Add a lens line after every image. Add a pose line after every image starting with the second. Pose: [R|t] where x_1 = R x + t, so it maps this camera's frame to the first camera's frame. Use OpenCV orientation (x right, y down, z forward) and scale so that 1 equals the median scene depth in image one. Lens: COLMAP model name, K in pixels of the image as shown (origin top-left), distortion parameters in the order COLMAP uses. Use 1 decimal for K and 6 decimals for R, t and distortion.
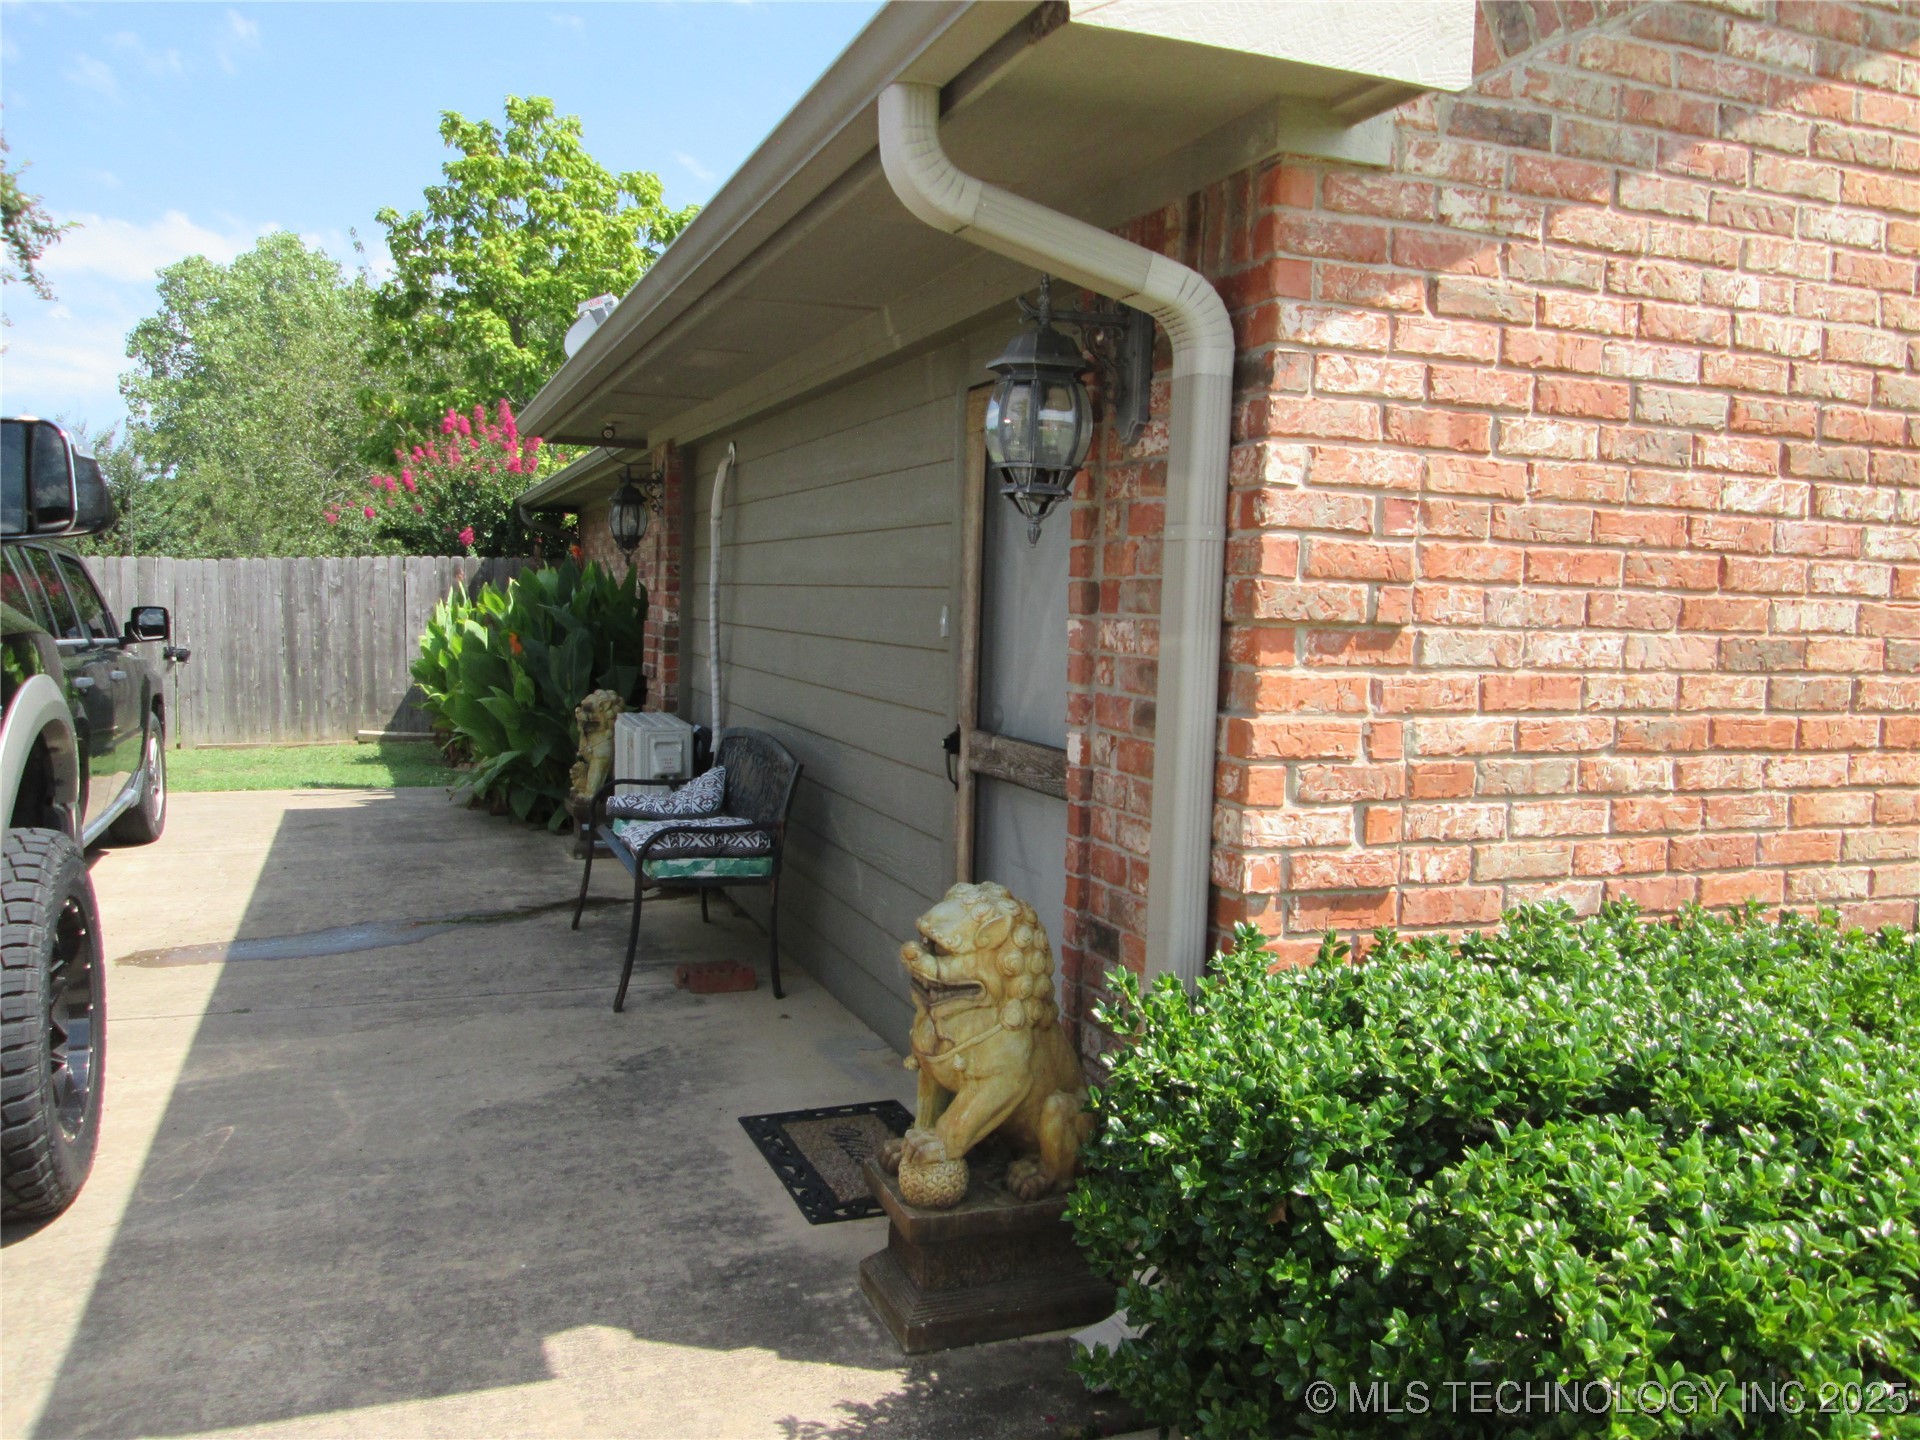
lens RADIAL K [[1595.8, 0, 944.0], [0, 1595.8, 711.6], [0, 0, 1]] dist [-0.061965, 0.032419]
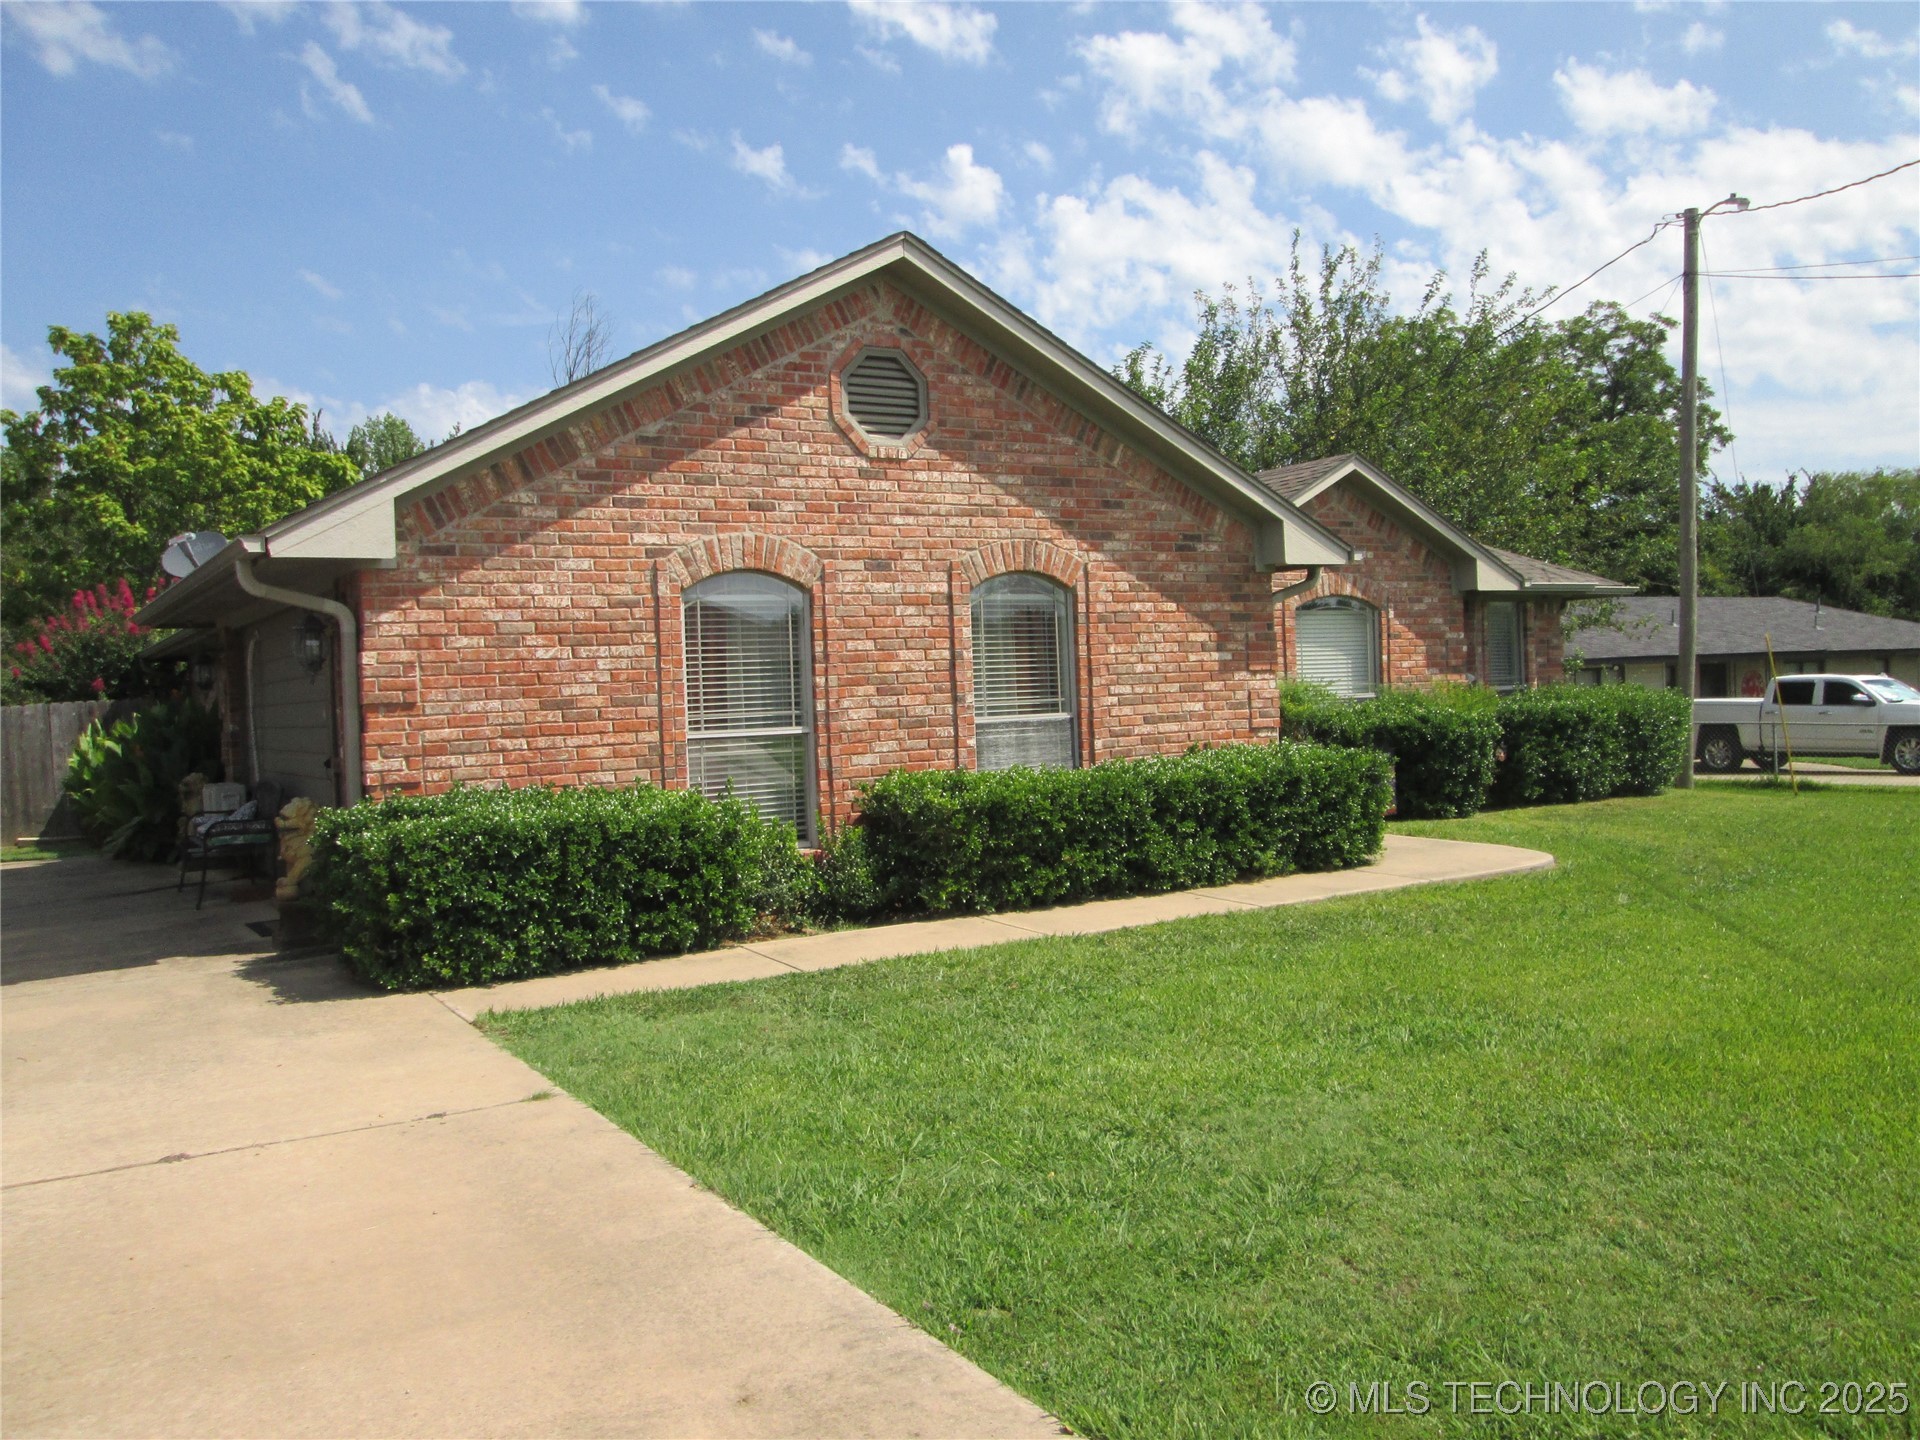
lens RADIAL K [[1595.8, 0, 932.2], [0, 1595.8, 719.4], [0, 0, 1]] dist [-0.061965, 0.032419]
pose [[0.977336, -0.071797, 0.199148, 0.191388], [0.083016, 0.995365, -0.048556, 0.064933], [-0.194739, 0.063988, 0.978766, -0.687898]]
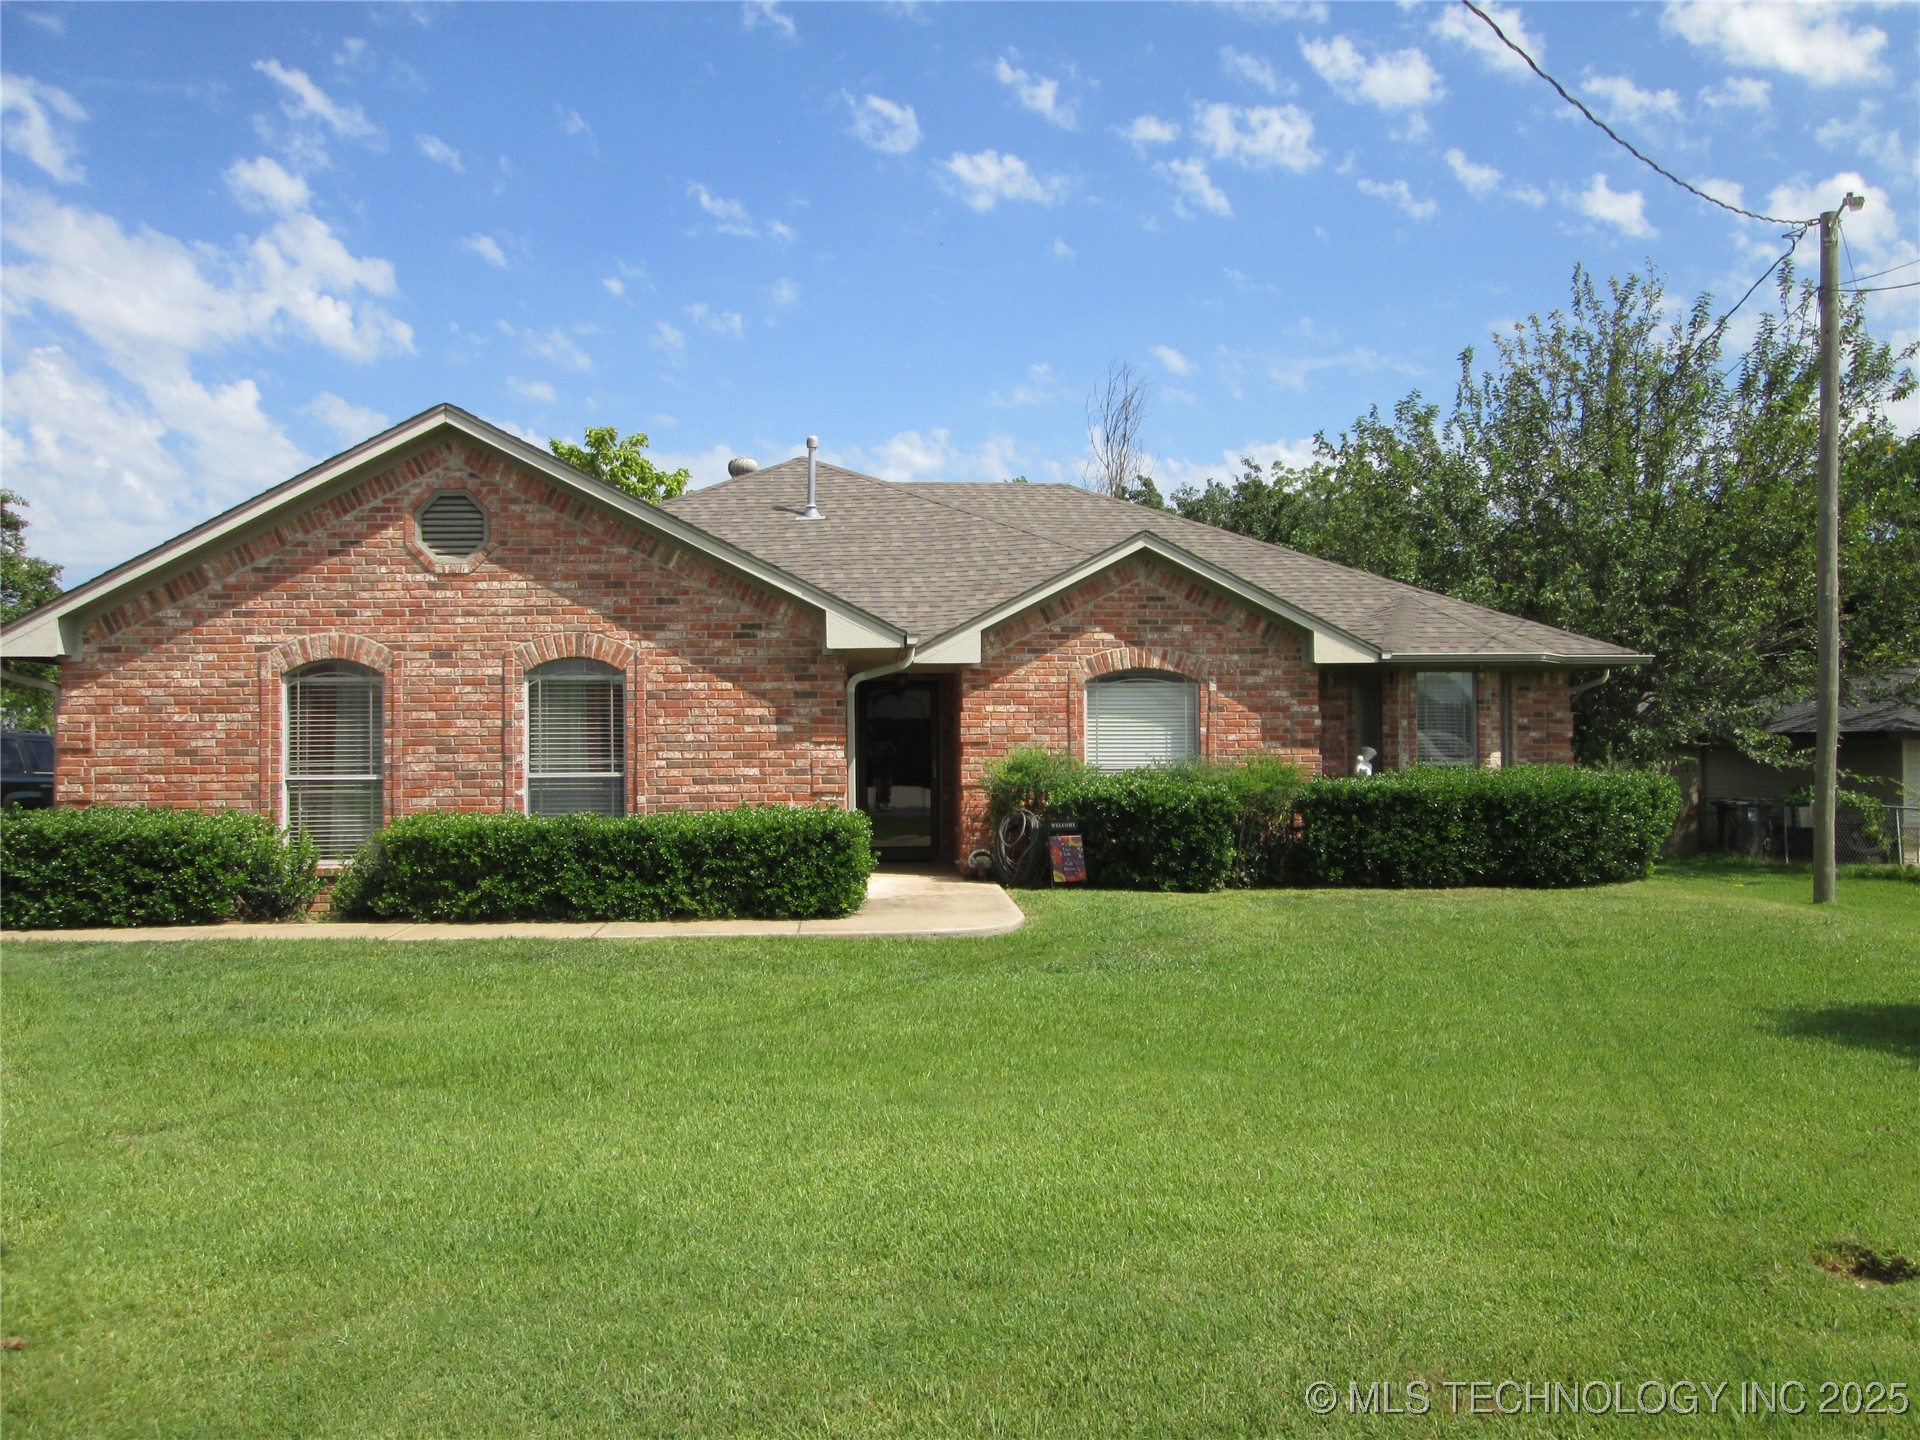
lens RADIAL K [[1595.8, 0, 944.6], [0, 1595.8, 710.3], [0, 0, 1]] dist [-0.061965, 0.032419]
pose [[0.955455, -0.045787, -0.291563, 1.230551], [0.015796, 0.994410, -0.104397, 0.110333], [0.294713, 0.095141, 0.950838, -0.841611]]
